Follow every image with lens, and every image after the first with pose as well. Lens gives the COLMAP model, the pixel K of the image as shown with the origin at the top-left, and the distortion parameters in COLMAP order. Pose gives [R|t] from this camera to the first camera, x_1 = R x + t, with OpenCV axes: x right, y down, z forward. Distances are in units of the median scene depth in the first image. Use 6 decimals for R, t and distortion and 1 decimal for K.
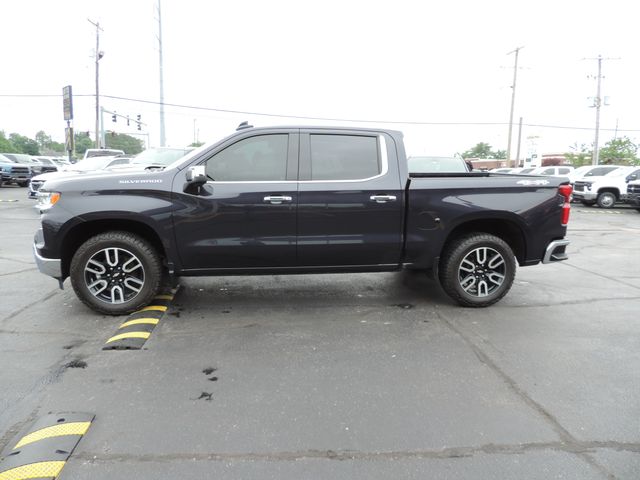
lens RADIAL K [[459.2, 0, 323.0], [0, 459.2, 237.4], [0, 0, 1]] dist [-0.020956, 0.010054]
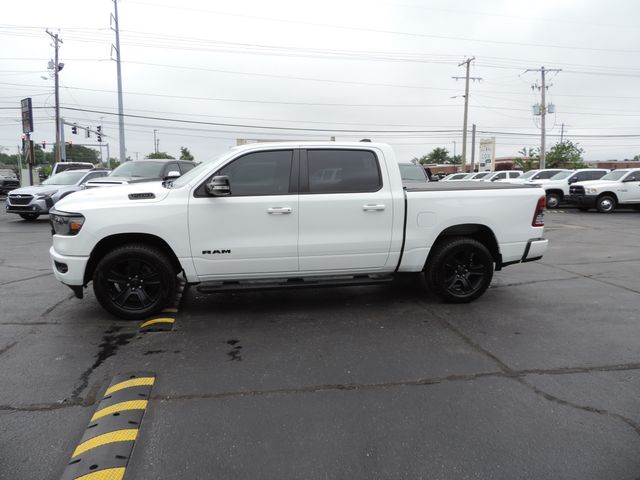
lens RADIAL K [[459.2, 0, 320.8], [0, 459.2, 244.2], [0, 0, 1]] dist [-0.020956, 0.010054]
pose [[0.996606, -0.031003, 0.076252, -0.082463], [0.031122, 0.999516, -0.000373, 0.025621], [-0.076204, 0.002745, 0.997088, -0.232610]]
